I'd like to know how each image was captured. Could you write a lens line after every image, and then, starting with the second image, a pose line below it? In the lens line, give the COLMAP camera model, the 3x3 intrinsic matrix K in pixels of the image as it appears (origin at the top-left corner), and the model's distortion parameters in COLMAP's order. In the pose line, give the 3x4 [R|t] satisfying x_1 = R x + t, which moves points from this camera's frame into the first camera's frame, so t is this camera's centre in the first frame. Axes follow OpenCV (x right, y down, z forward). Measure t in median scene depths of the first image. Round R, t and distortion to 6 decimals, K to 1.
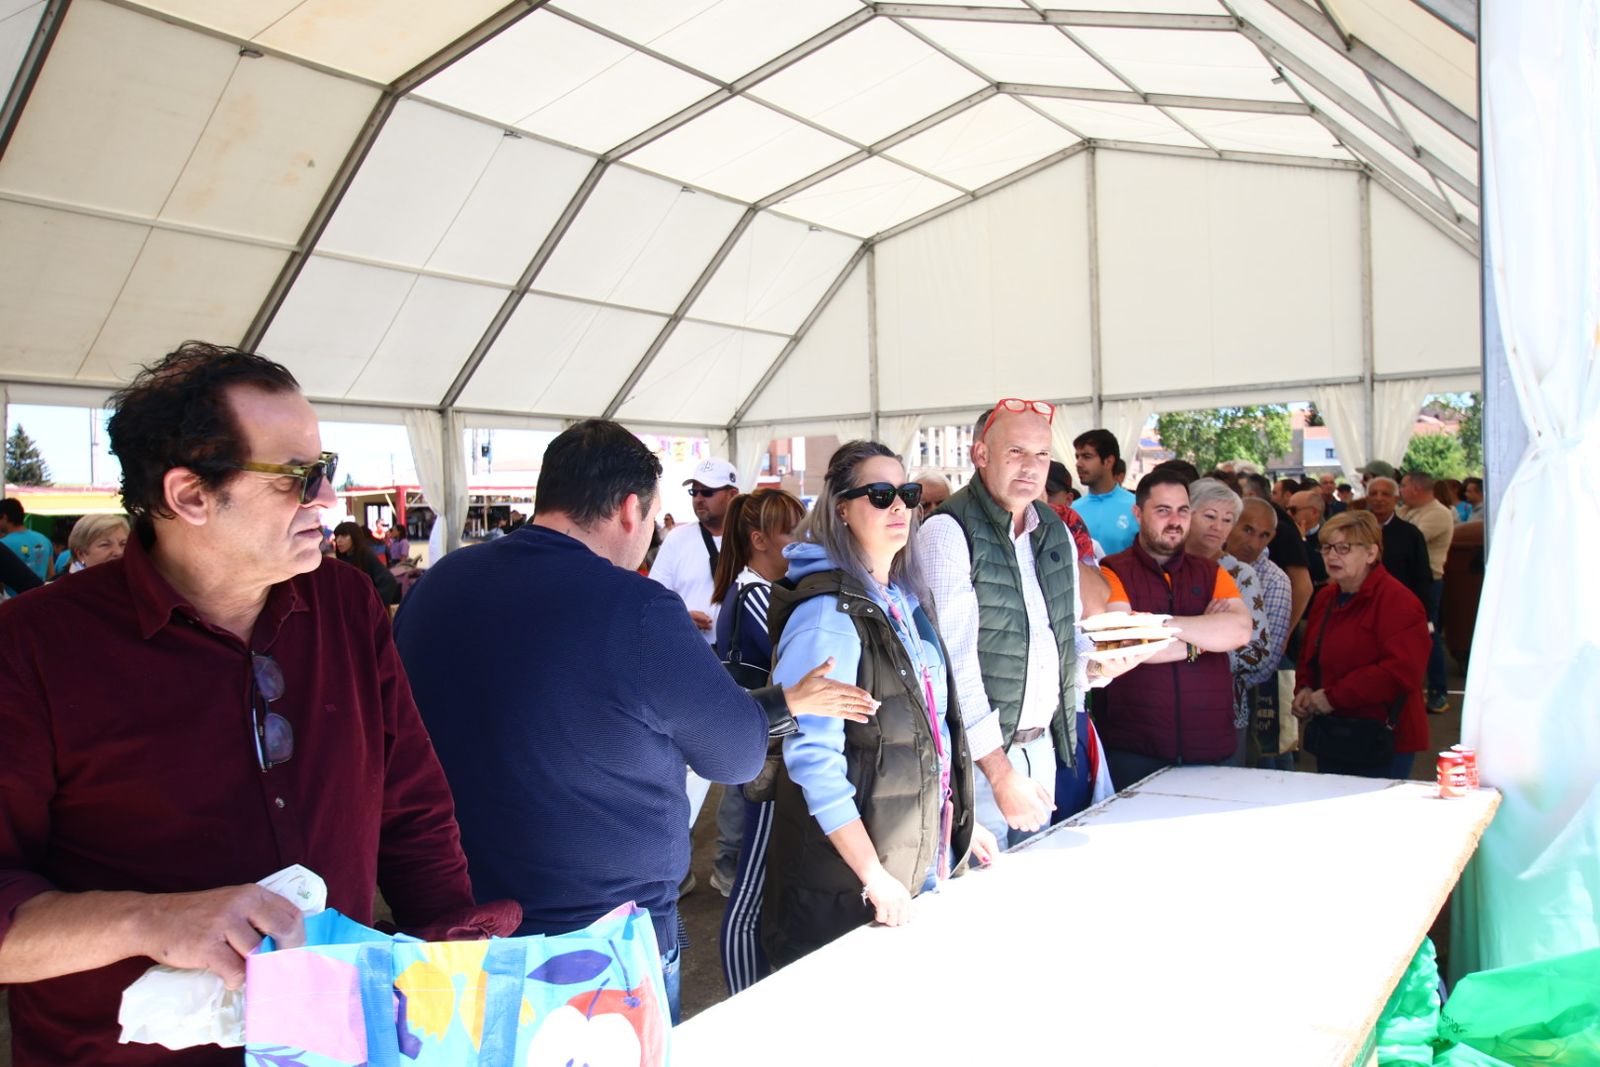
lens RADIAL K [[1365.0, 0, 823.3], [0, 1365.0, 525.2], [0, 0, 1]] dist [0.001871, 0.014185]
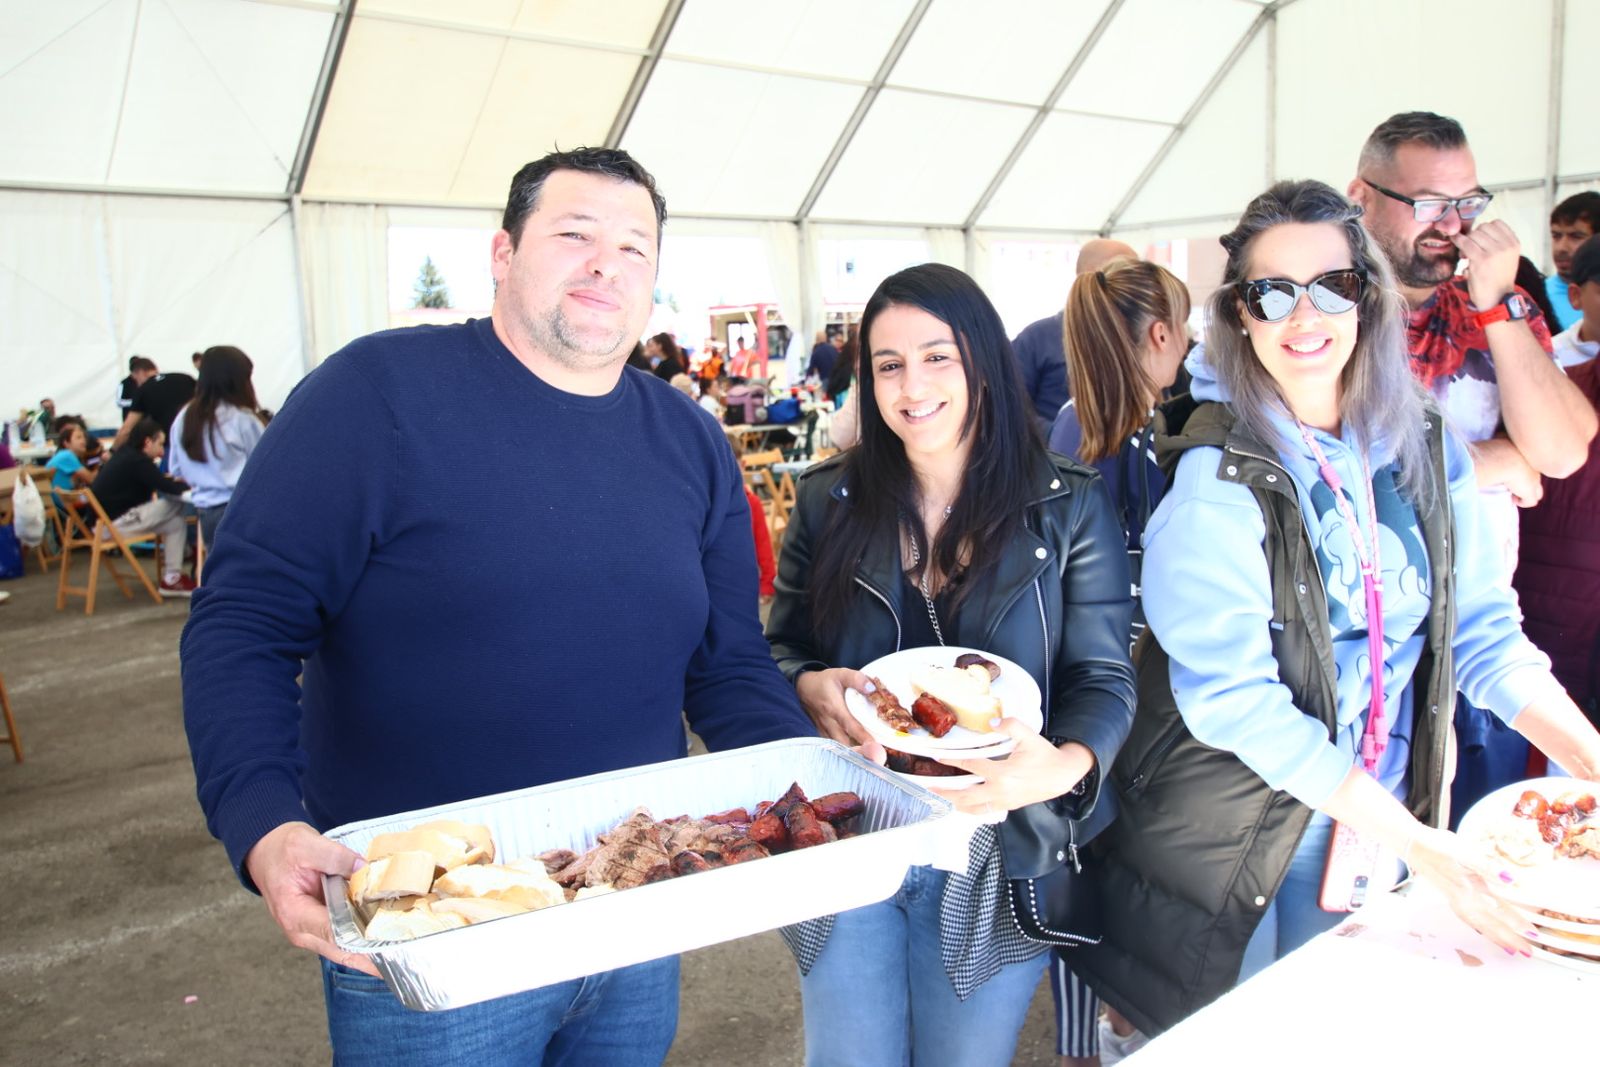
lens RADIAL K [[1381.6, 0, 827.4], [0, 1381.6, 553.9], [0, 0, 1]] dist [0.001864, 0.021410]
pose [[0.965760, 0.028255, -0.257895, -0.002413], [0.010977, 0.988711, 0.149431, 0.001656], [0.259206, -0.147145, 0.954547, 0.042922]]
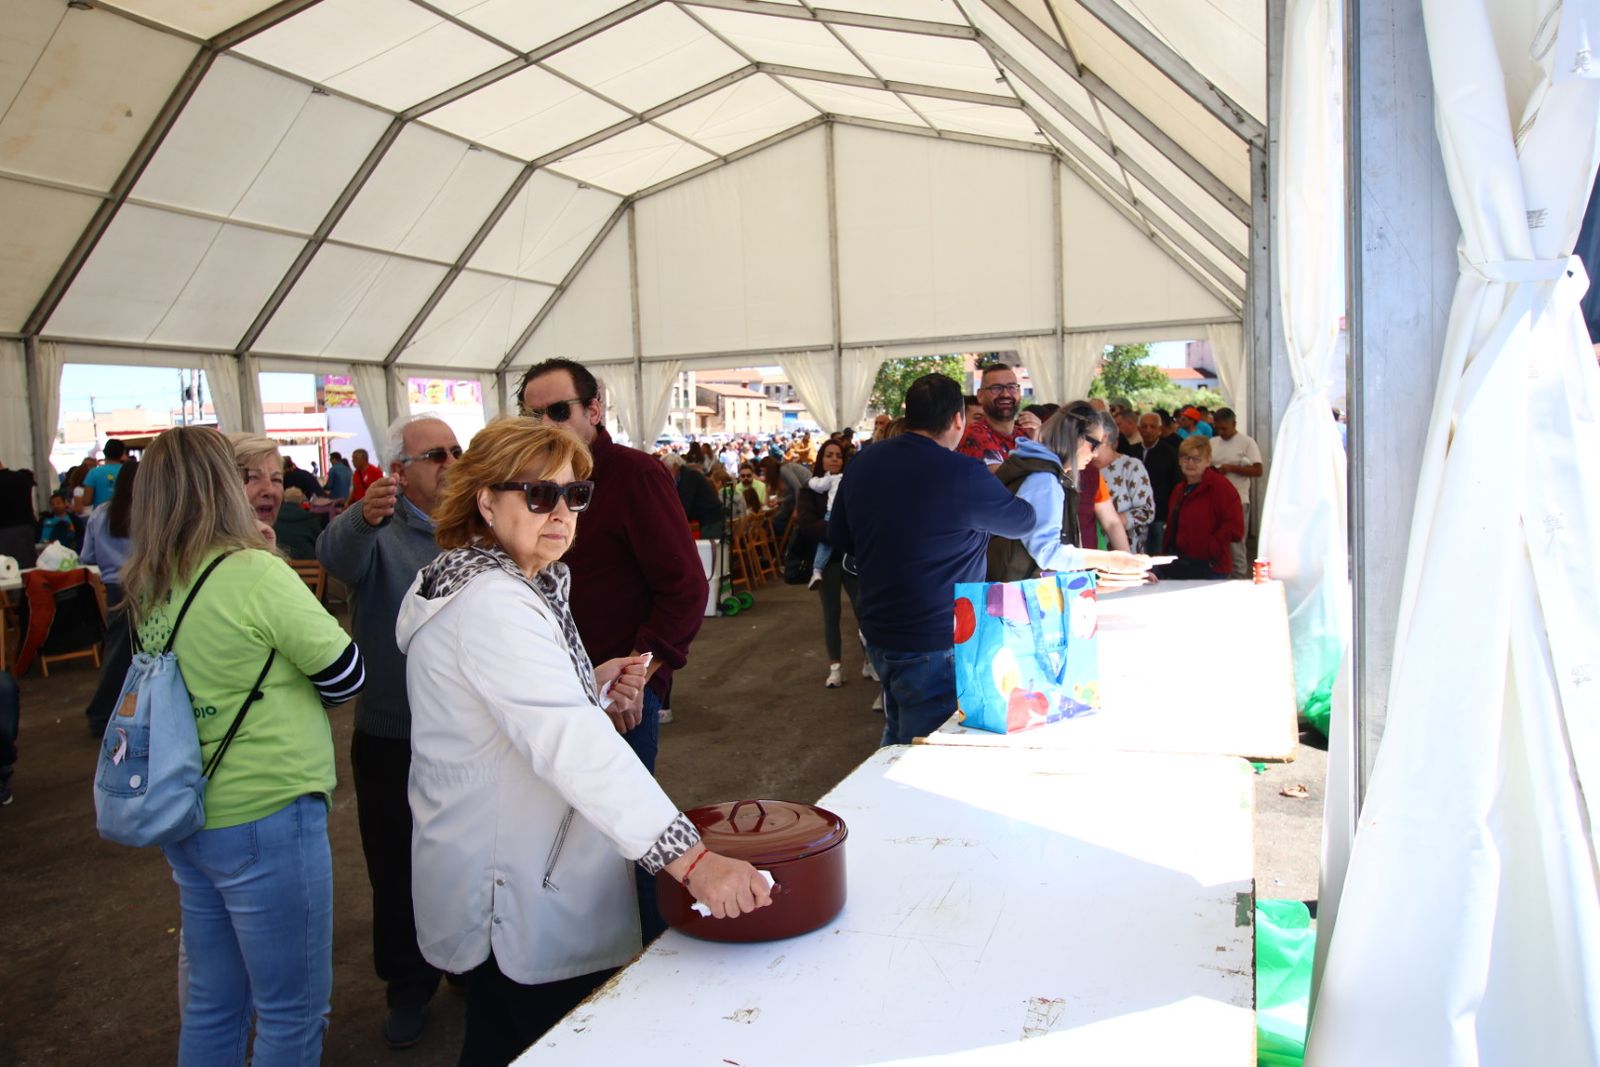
lens RADIAL K [[1381.6, 0, 827.4], [0, 1381.6, 553.9], [0, 0, 1]] dist [0.001864, 0.021410]
pose [[0.966533, -0.032299, 0.254501, -0.111028], [0.016348, 0.997781, 0.064546, 0.005544], [-0.256021, -0.058226, 0.964916, -0.124039]]
